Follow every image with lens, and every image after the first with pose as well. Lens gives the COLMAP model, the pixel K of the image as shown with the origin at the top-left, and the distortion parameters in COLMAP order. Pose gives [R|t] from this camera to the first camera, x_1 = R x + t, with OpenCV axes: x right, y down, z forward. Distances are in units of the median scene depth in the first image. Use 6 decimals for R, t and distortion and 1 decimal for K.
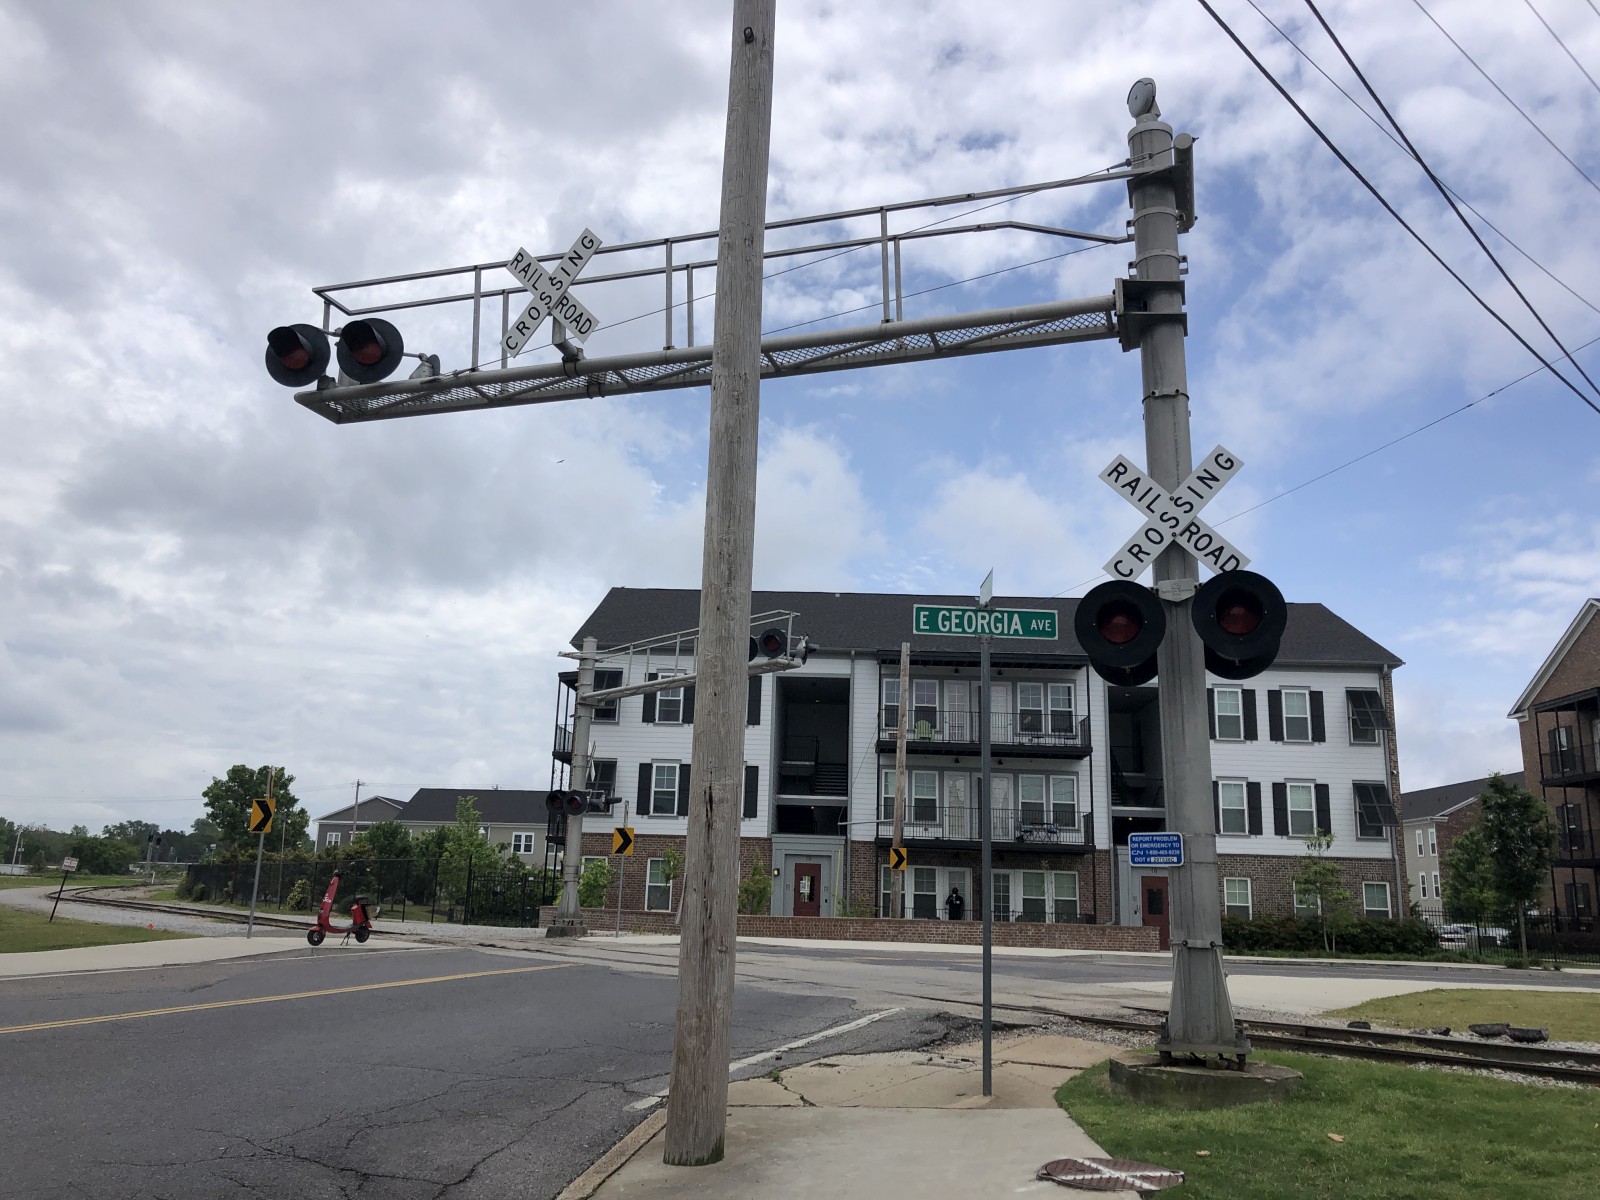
lens RADIAL K [[1258.7, 0, 799.6], [0, 1258.7, 603.2], [0, 0, 1]] dist [0.007050, 0.000462]
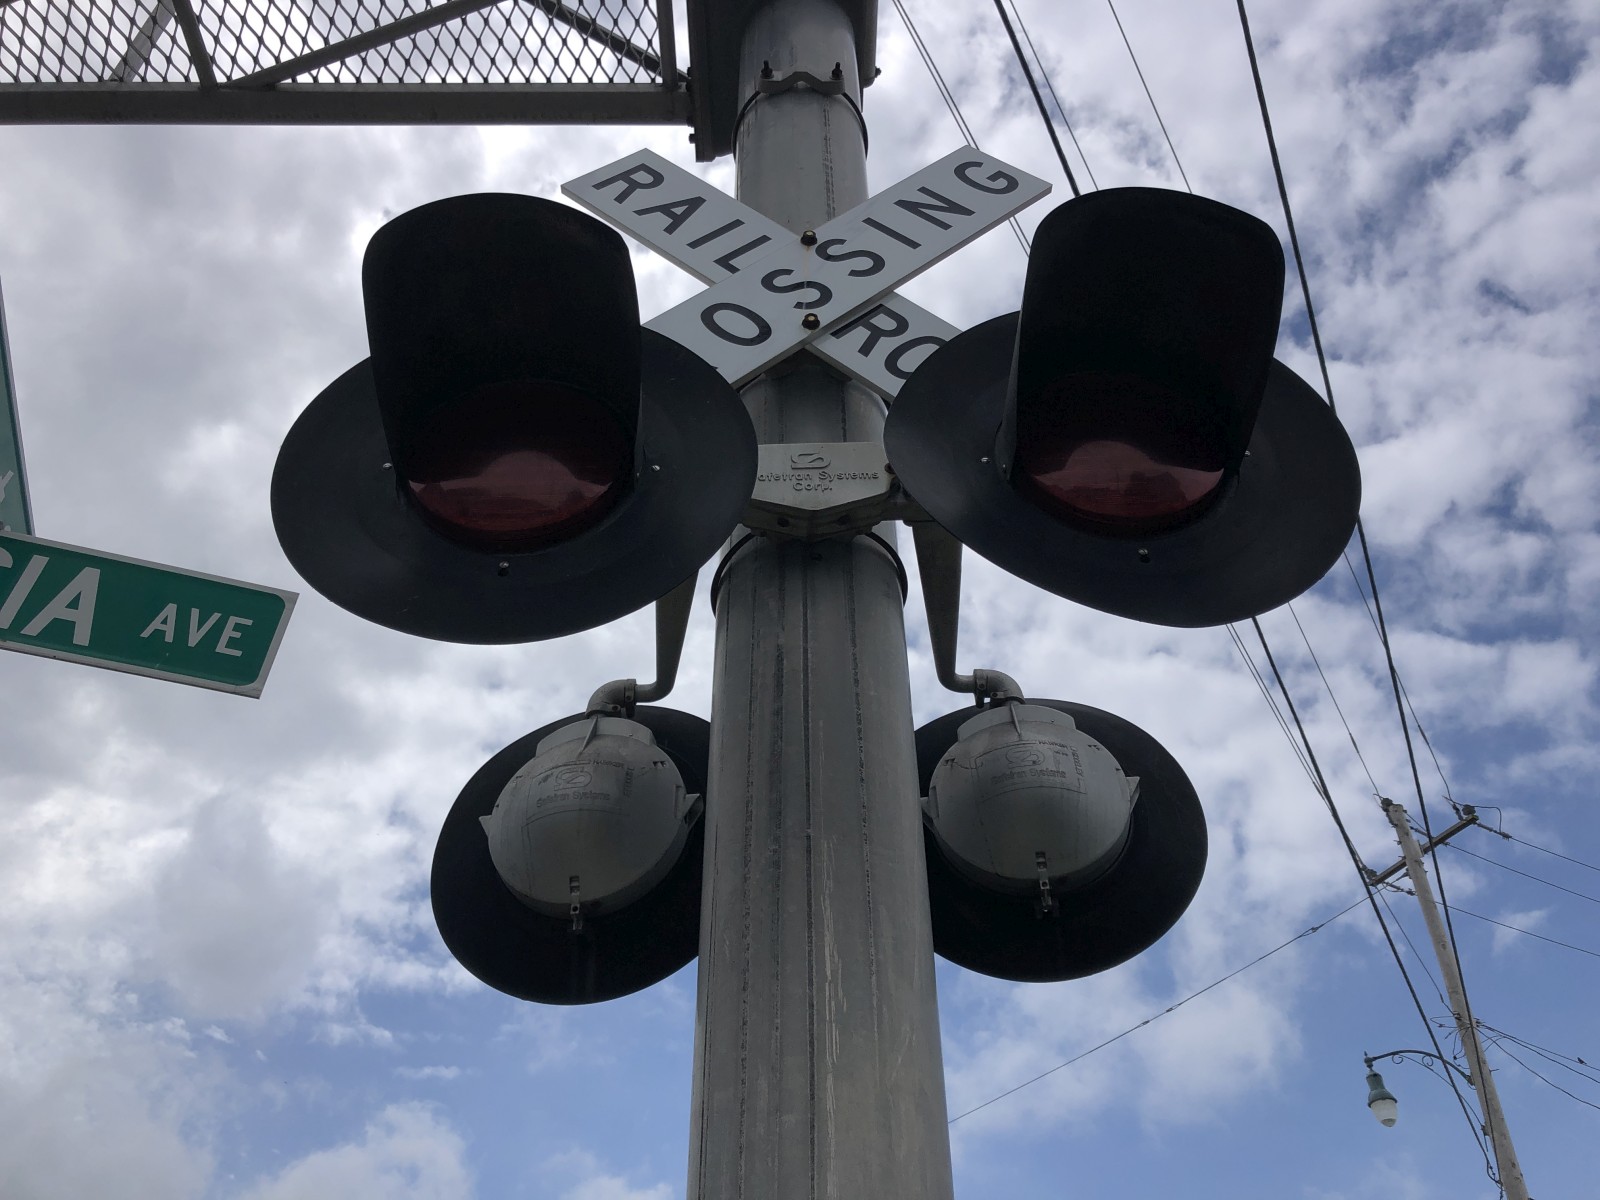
lens RADIAL K [[1258.7, 0, 795.9], [0, 1258.7, 596.1], [0, 0, 1]] dist [0.007050, 0.000462]
pose [[0.954712, 0.197230, 0.222768, 0.248250], [-0.050298, 0.844930, -0.532507, 0.126157], [-0.293249, 0.497186, 0.816585, 0.819679]]
